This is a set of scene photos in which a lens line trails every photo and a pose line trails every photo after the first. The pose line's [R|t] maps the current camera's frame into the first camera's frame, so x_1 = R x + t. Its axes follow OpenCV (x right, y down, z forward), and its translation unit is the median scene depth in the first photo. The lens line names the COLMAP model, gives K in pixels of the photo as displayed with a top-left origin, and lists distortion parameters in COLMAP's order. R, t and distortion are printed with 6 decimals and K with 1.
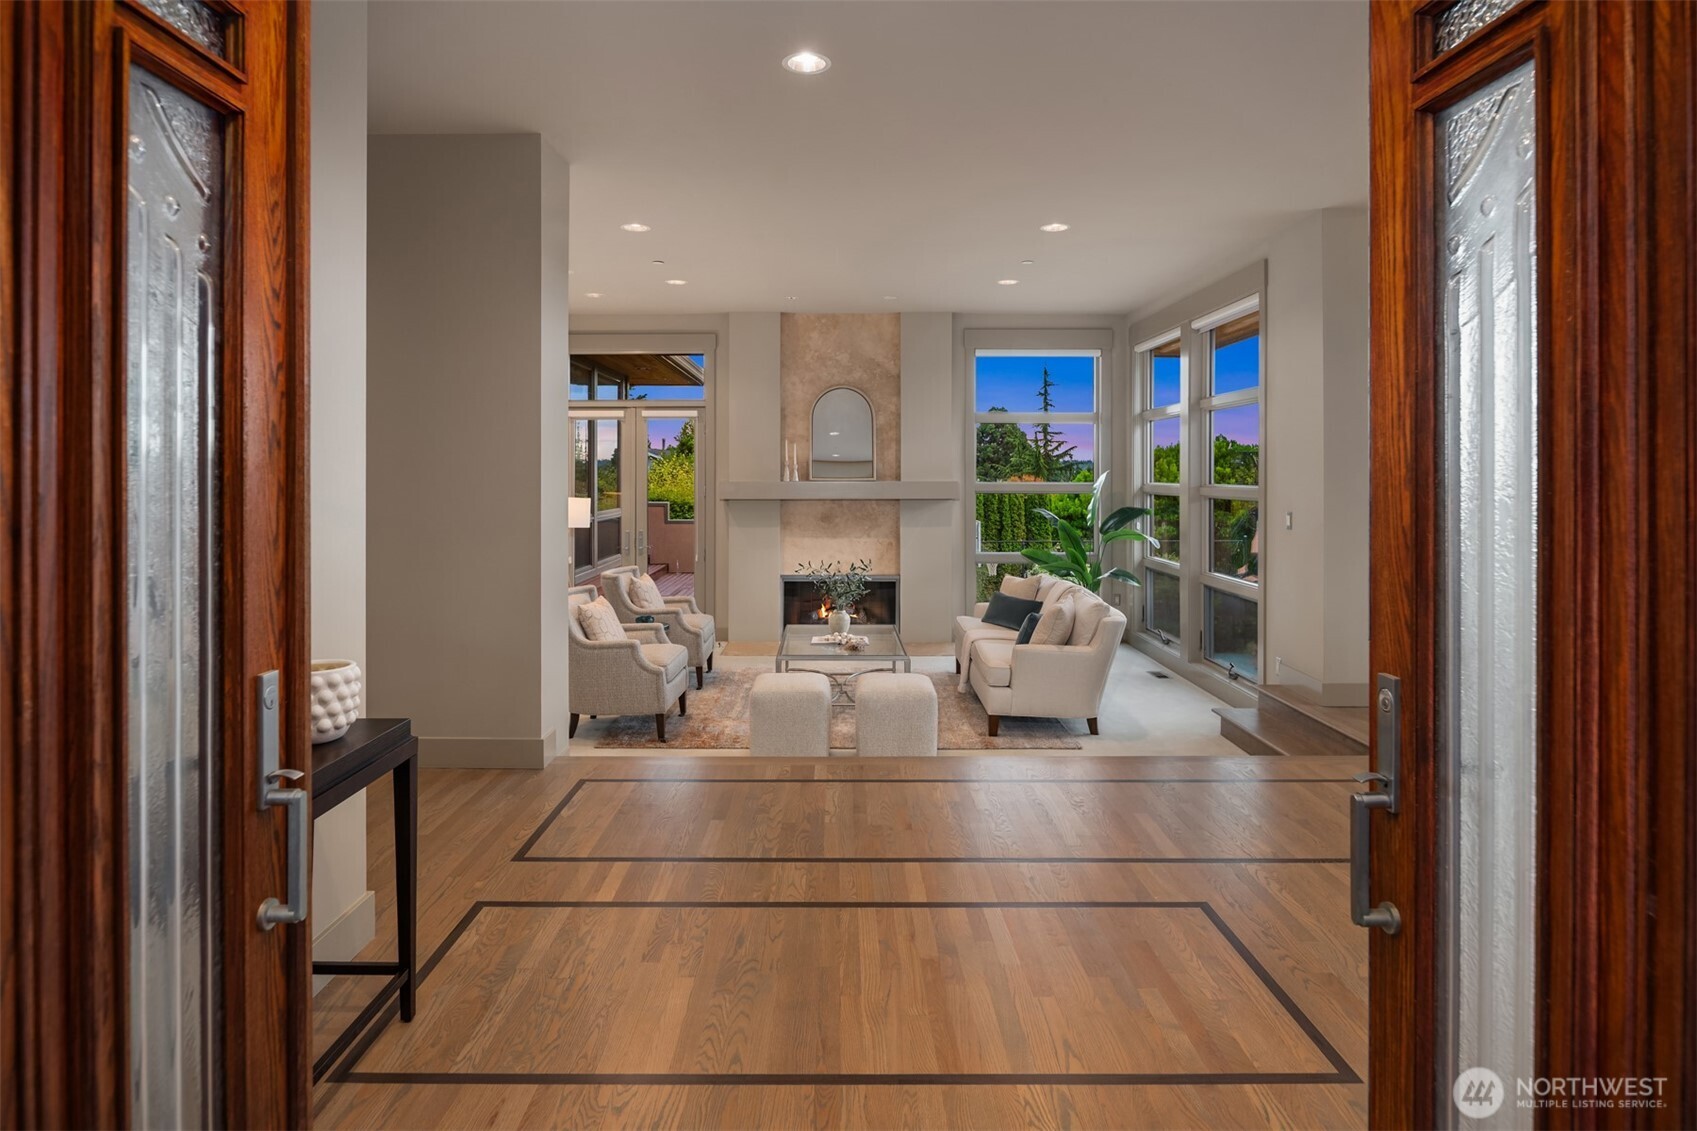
lens RADIAL K [[935.7, 0, 856.2], [0, 935.7, 476.8], [0, 0, 1]] dist [-0.002907, -0.001669]
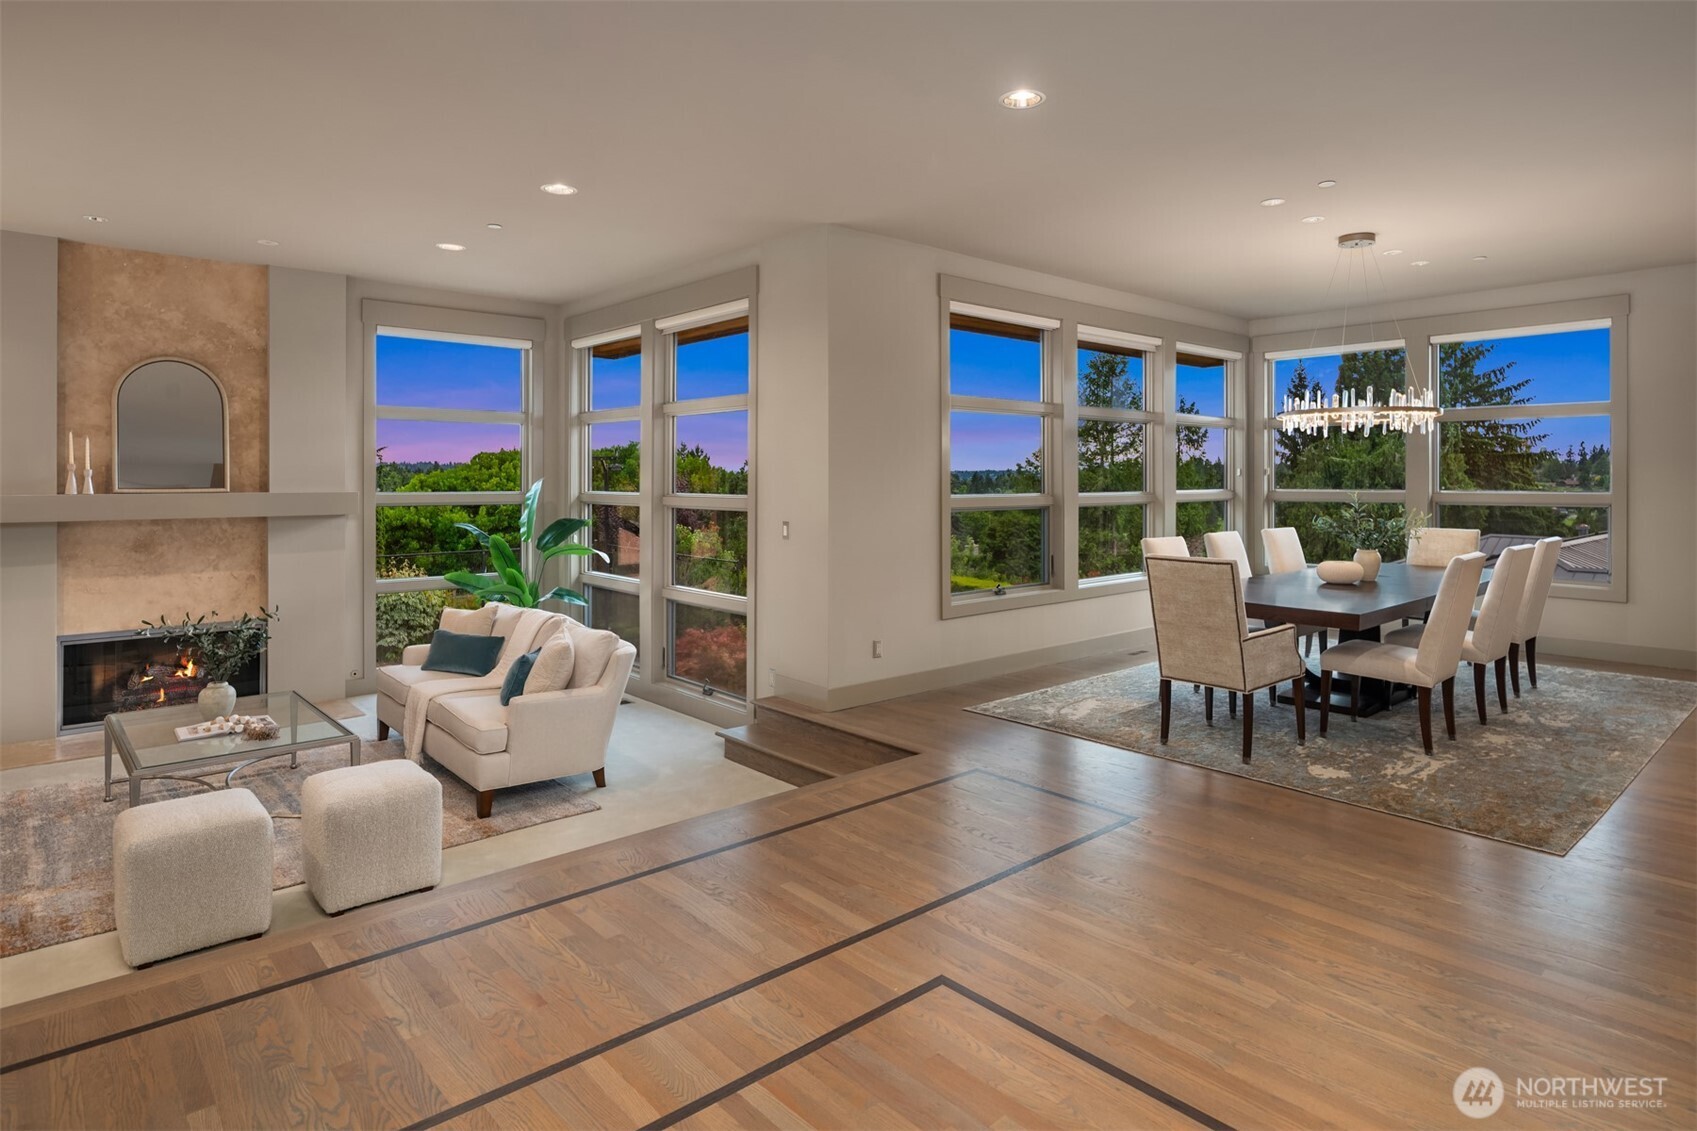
lens RADIAL K [[935.7, 0, 856.2], [0, 935.7, 476.8], [0, 0, 1]] dist [-0.002907, -0.001669]
pose [[0.748756, 0.000306, 0.662846, -0.096478], [0.001501, 0.999997, -0.002157, -0.005378], [-0.662845, 0.002610, 0.748753, 0.137152]]
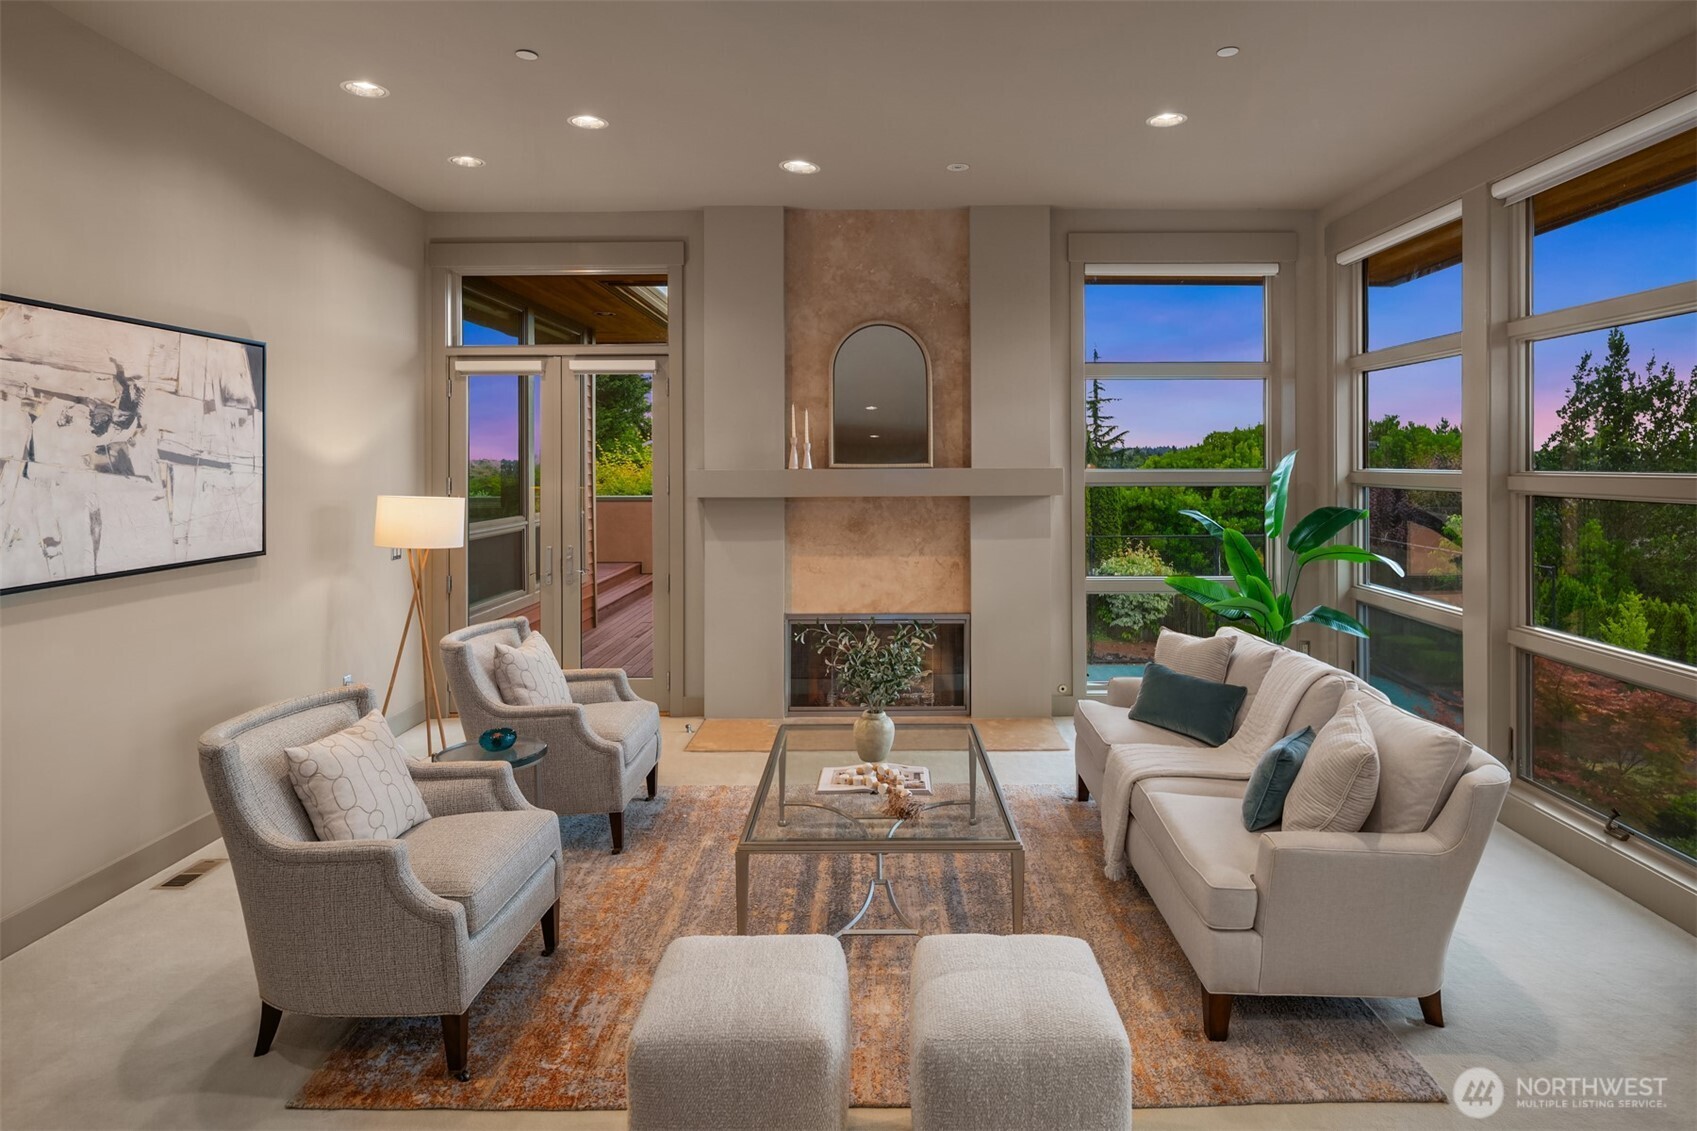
lens RADIAL K [[891.8, 0, 904.2], [0, 891.8, 459.0], [0, 0, 1]] dist [-0.003041, -0.000667]
pose [[0.999964, -0.004471, 0.007157, -0.003041], [0.004516, 0.999971, -0.006200, 0.002108], [-0.007129, 0.006232, 0.999955, 0.391419]]
